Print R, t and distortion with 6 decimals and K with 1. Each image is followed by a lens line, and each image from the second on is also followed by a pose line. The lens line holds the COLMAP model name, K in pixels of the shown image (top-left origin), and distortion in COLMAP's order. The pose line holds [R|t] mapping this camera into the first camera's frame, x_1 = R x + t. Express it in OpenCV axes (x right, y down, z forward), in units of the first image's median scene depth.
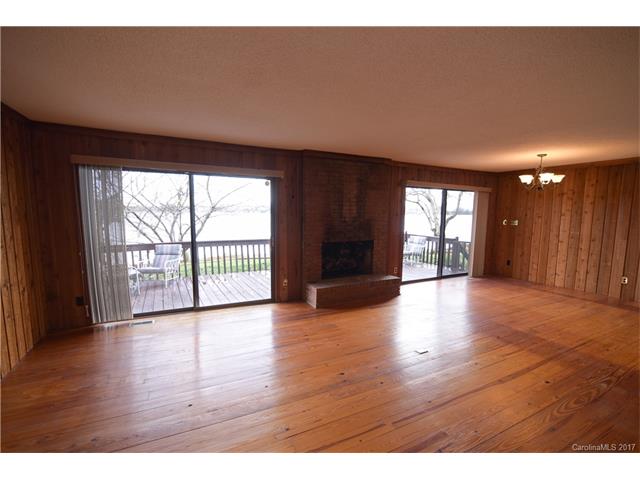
lens RADIAL K [[295.4, 0, 316.7], [0, 295.4, 245.4], [0, 0, 1]] dist [-0.024120, 0.001000]
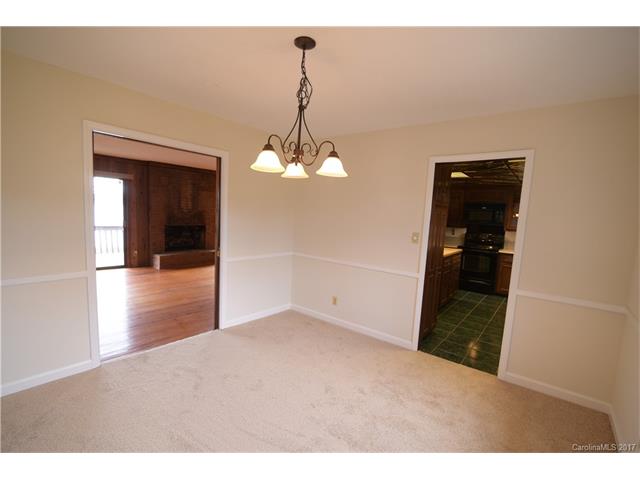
lens RADIAL K [[295.4, 0, 319.0], [0, 295.4, 246.8], [0, 0, 1]] dist [-0.024120, 0.001000]
pose [[0.906278, -0.009031, 0.422586, 0.090357], [0.000090, 0.999776, 0.021174, 0.060373], [-0.422683, -0.019152, 0.906075, -0.592909]]
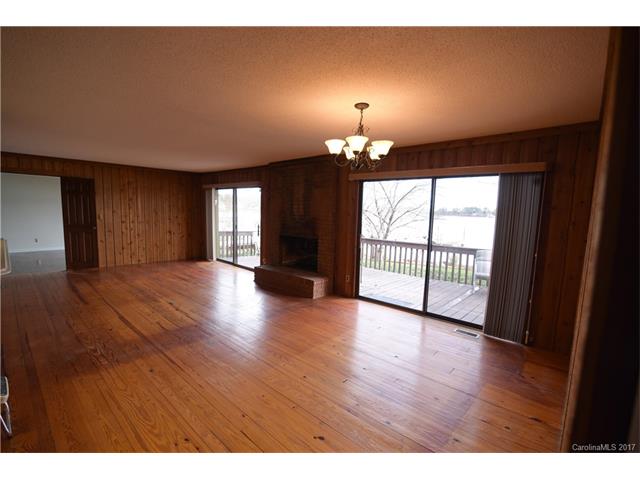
lens RADIAL K [[295.4, 0, 317.8], [0, 295.4, 244.2], [0, 0, 1]] dist [-0.024120, 0.001000]
pose [[0.362657, 0.102490, -0.926270, 1.171612], [-0.133457, 0.989401, 0.057224, -0.060855], [0.922317, 0.102864, 0.372491, 0.668808]]
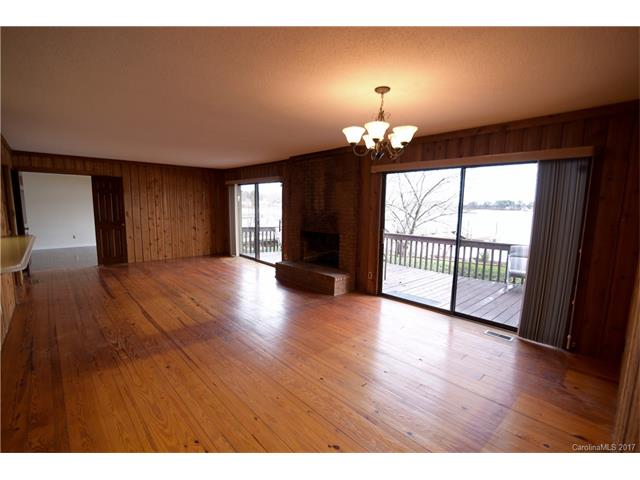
lens RADIAL K [[295.4, 0, 317.9], [0, 295.4, 244.6], [0, 0, 1]] dist [-0.024120, 0.001000]
pose [[0.283705, 0.117094, -0.951735, 1.149510], [-0.125224, 0.988541, 0.084294, -0.060338], [0.950700, 0.095265, 0.295117, 0.691121]]
